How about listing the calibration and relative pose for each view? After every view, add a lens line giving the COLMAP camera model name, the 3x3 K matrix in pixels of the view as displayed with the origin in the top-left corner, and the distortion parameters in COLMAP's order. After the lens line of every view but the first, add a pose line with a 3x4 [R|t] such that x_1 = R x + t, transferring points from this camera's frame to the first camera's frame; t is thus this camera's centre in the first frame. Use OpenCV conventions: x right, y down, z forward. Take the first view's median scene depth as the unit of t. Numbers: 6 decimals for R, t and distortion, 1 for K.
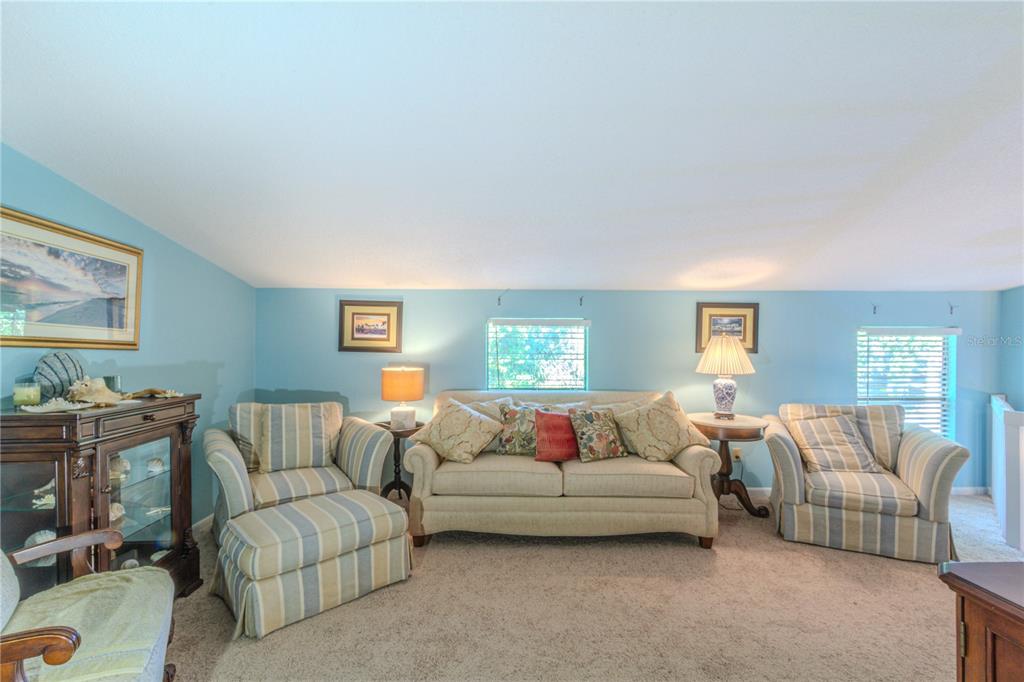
lens RADIAL K [[466.1, 0, 507.0], [0, 466.1, 342.8], [0, 0, 1]] dist [0.005567, -0.000540]
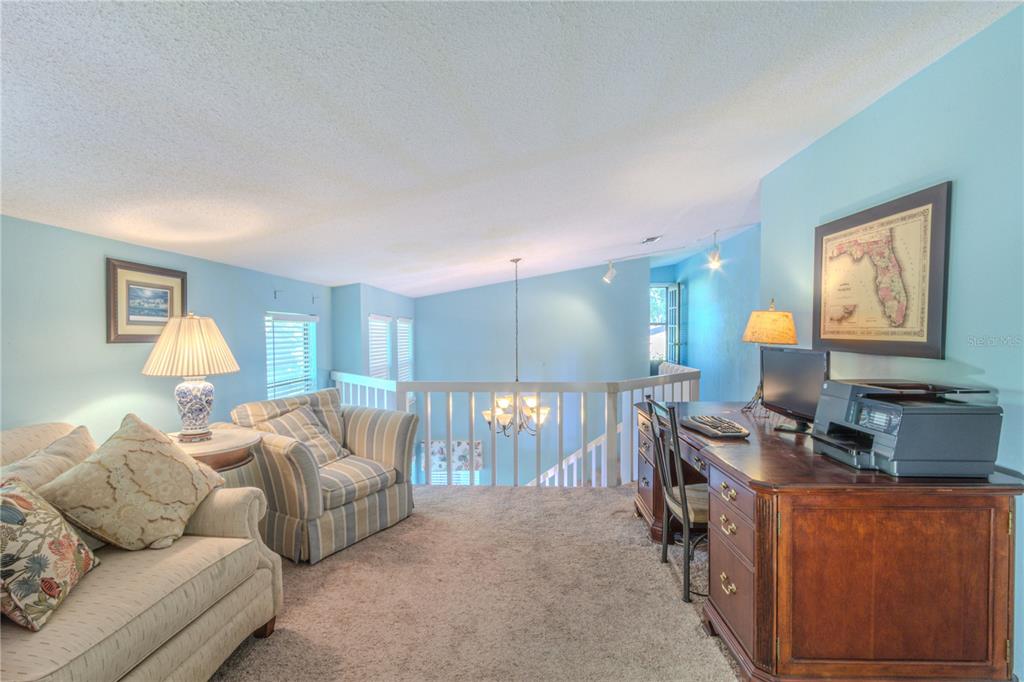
lens RADIAL K [[466.1, 0, 512.3], [0, 466.1, 343.9], [0, 0, 1]] dist [0.005567, -0.000540]
pose [[0.069217, -0.026548, 0.997248, -0.176977], [-0.007817, 0.999601, 0.027153, 0.002107], [-0.997571, -0.009675, 0.068981, 0.520060]]
